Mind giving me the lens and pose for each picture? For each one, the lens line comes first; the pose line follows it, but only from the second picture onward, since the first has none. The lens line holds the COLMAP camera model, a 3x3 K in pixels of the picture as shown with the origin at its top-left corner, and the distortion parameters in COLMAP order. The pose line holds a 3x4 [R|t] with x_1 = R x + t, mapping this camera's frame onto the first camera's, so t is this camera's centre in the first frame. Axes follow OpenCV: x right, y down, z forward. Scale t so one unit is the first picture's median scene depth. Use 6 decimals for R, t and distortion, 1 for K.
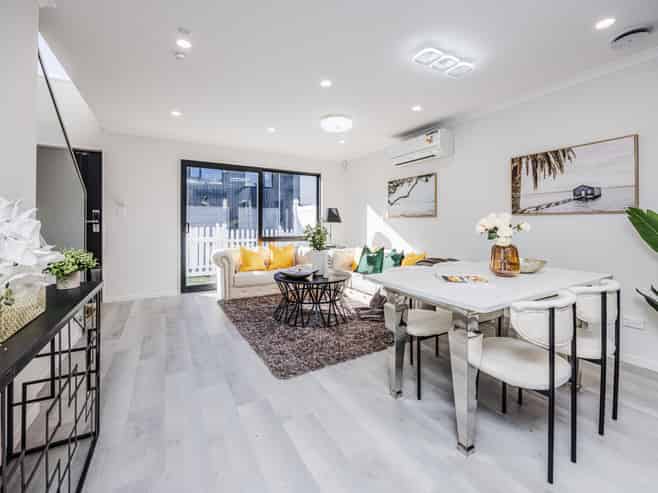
lens RADIAL K [[293.2, 0, 329.5], [0, 293.2, 226.1], [0, 0, 1]] dist [-0.003009, -0.000425]
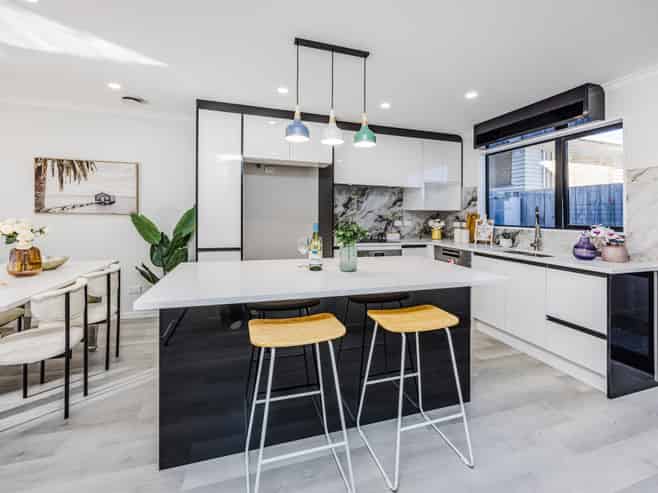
lens RADIAL K [[282.9, 0, 328.0], [0, 282.9, 215.8], [0, 0, 1]] dist [-0.003208, -0.000676]
pose [[0.209773, 0.004064, 0.977742, -0.138194], [-0.006282, 0.999976, -0.002808, -0.042031], [-0.977730, -0.005553, 0.209794, -0.231361]]
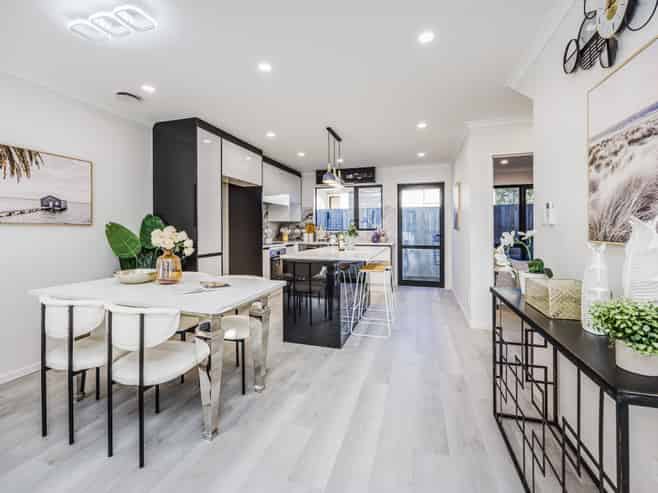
lens RADIAL K [[293.2, 0, 329.5], [0, 293.2, 226.1], [0, 0, 1]] dist [-0.003009, -0.000425]
pose [[-0.687880, 0.014069, 0.725688, -0.465124], [0.014339, 0.999880, -0.005793, -0.021757], [-0.725683, 0.006421, -0.687999, 1.007303]]
